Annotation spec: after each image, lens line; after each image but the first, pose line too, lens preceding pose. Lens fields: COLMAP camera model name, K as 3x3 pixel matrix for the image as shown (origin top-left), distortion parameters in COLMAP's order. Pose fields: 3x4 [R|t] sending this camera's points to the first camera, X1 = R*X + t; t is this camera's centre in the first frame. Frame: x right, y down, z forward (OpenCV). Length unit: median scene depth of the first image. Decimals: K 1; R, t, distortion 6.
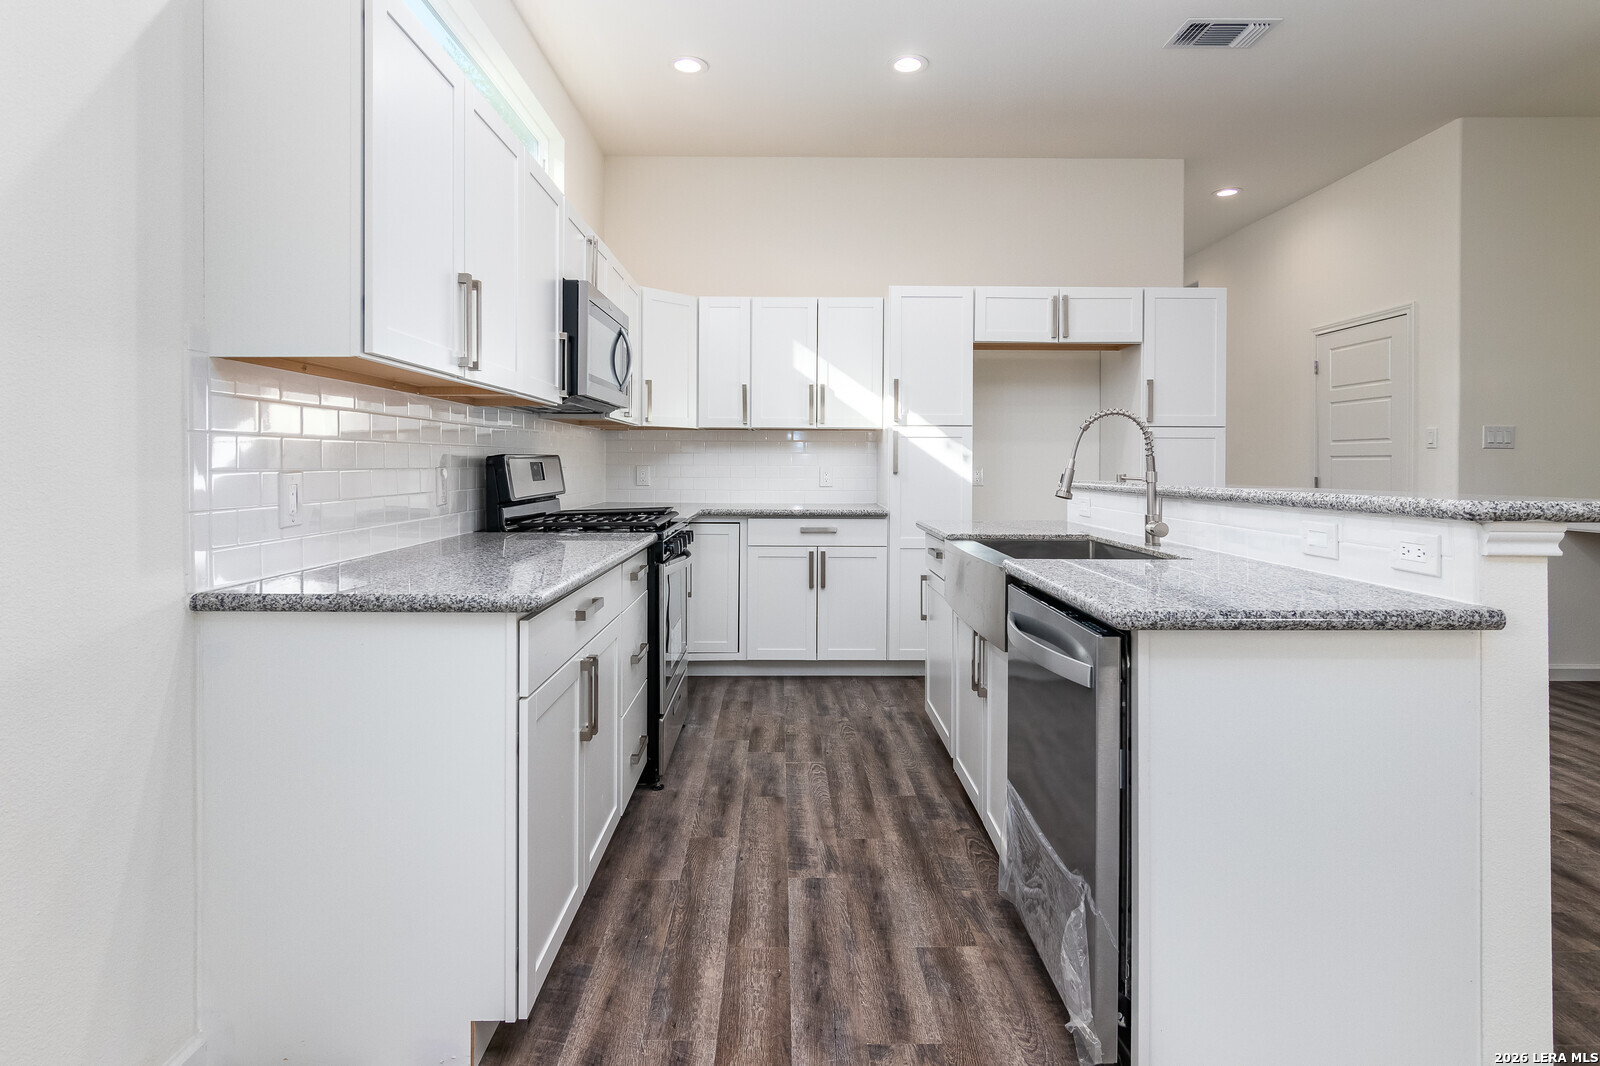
lens RADIAL K [[811.3, 0, 787.4], [0, 811.3, 476.4], [0, 0, 1]] dist [-0.004637, 0.003837]
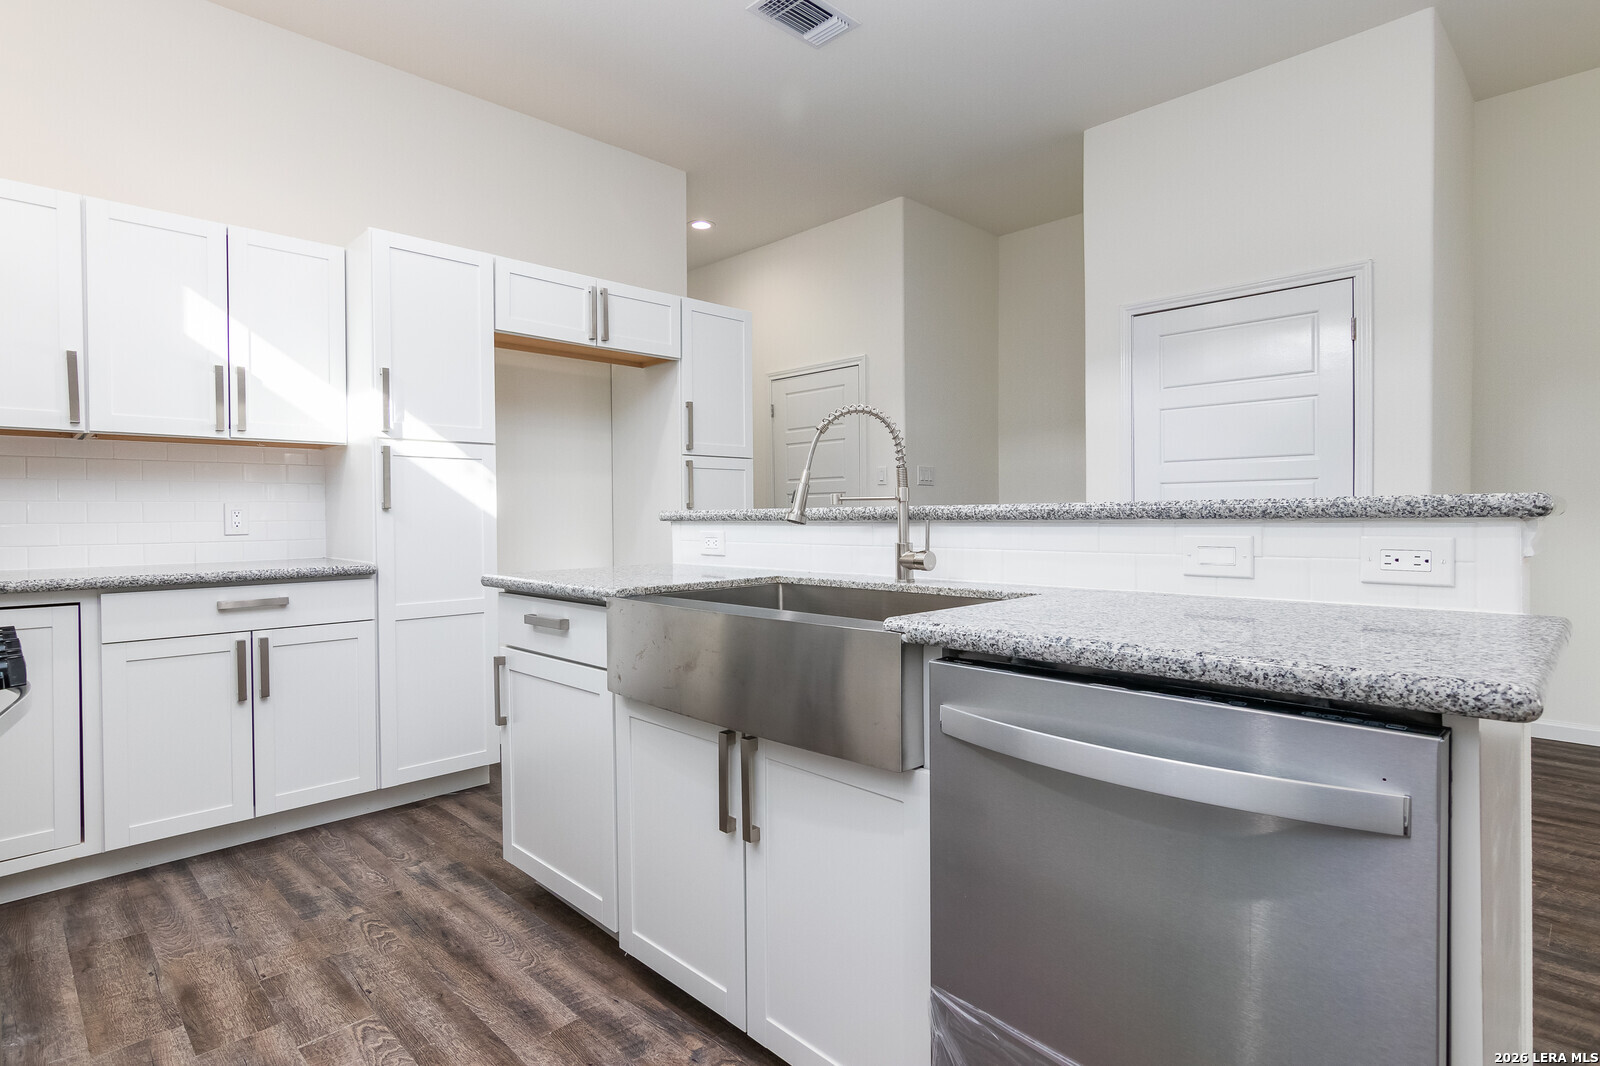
lens RADIAL K [[811.3, 0, 791.8], [0, 811.3, 529.2], [0, 0, 1]] dist [-0.004637, 0.003837]
pose [[0.718597, -0.024930, 0.694979, -0.093110], [0.023133, 0.999661, 0.011941, 0.012252], [-0.695041, 0.007496, 0.718931, 0.285476]]
